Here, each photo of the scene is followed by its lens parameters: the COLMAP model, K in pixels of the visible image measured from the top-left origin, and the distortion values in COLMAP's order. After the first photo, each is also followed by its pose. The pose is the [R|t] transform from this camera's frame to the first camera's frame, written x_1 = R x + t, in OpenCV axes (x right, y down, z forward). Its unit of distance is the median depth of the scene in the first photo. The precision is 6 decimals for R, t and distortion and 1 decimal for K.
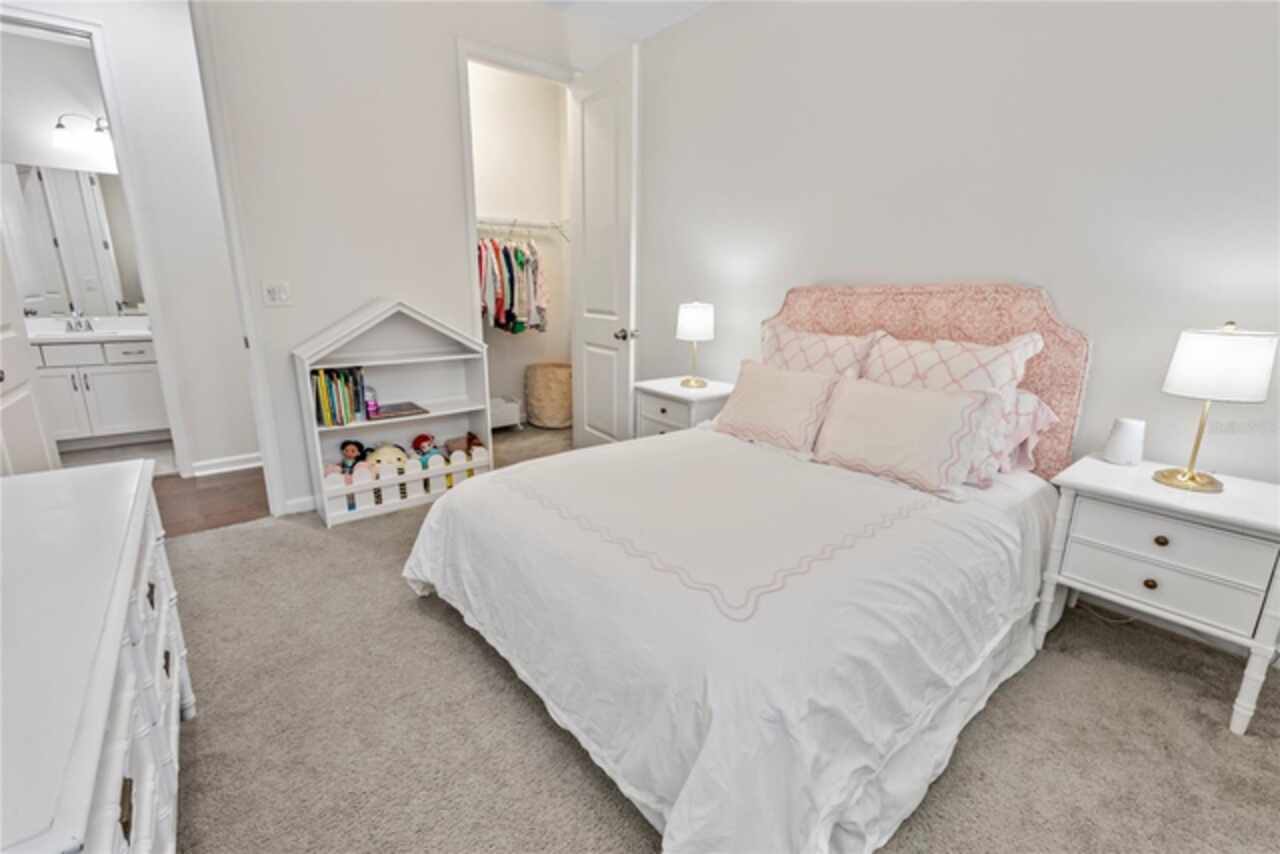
lens RADIAL K [[537.0, 0, 641.0], [0, 537.0, 420.9], [0, 0, 1]] dist [0.001163, 0.000125]
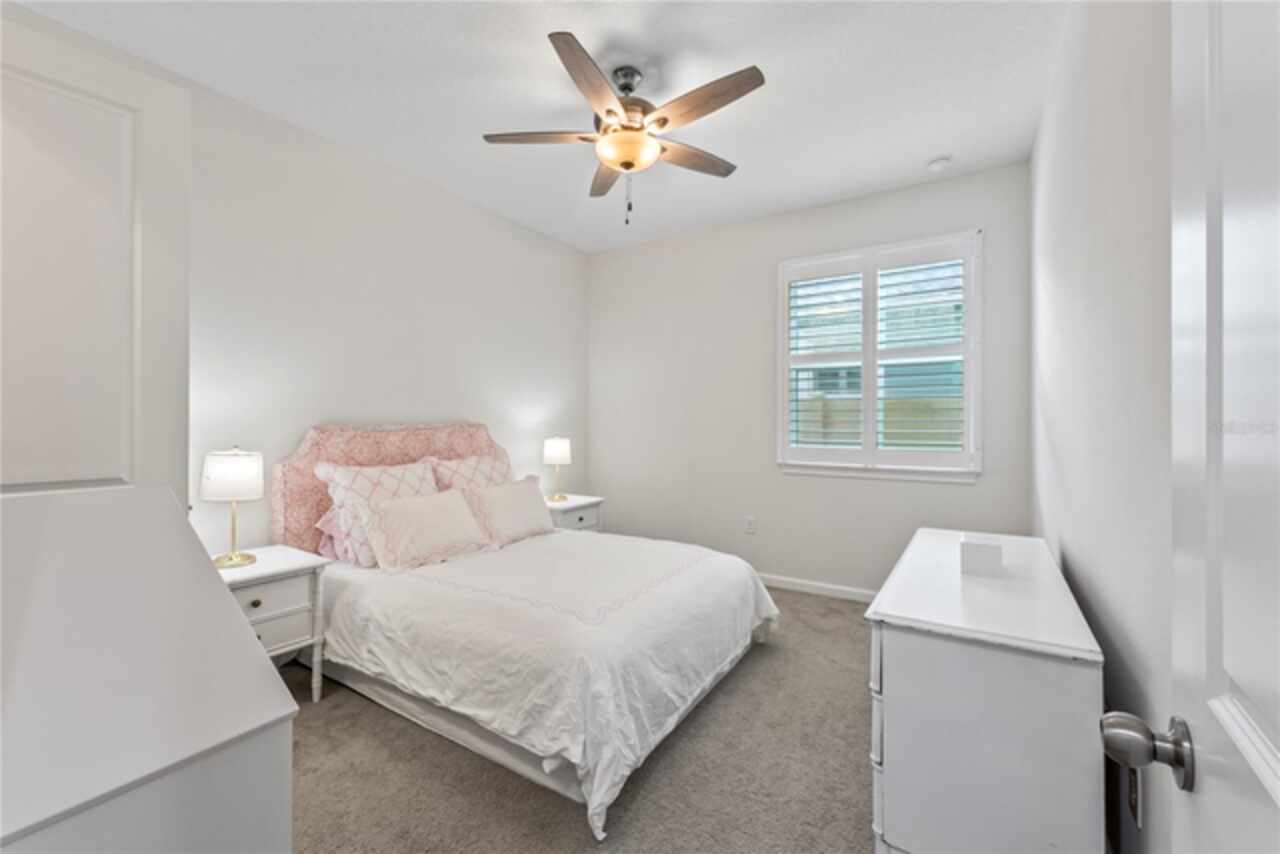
lens RADIAL K [[537.0, 0, 641.0], [0, 537.0, 420.9], [0, 0, 1]] dist [0.001163, 0.000125]
pose [[-0.331913, -0.006061, 0.943291, -0.913141], [0.225997, 0.970346, 0.085755, -0.229970], [-0.915838, 0.241644, -0.320701, 0.850403]]
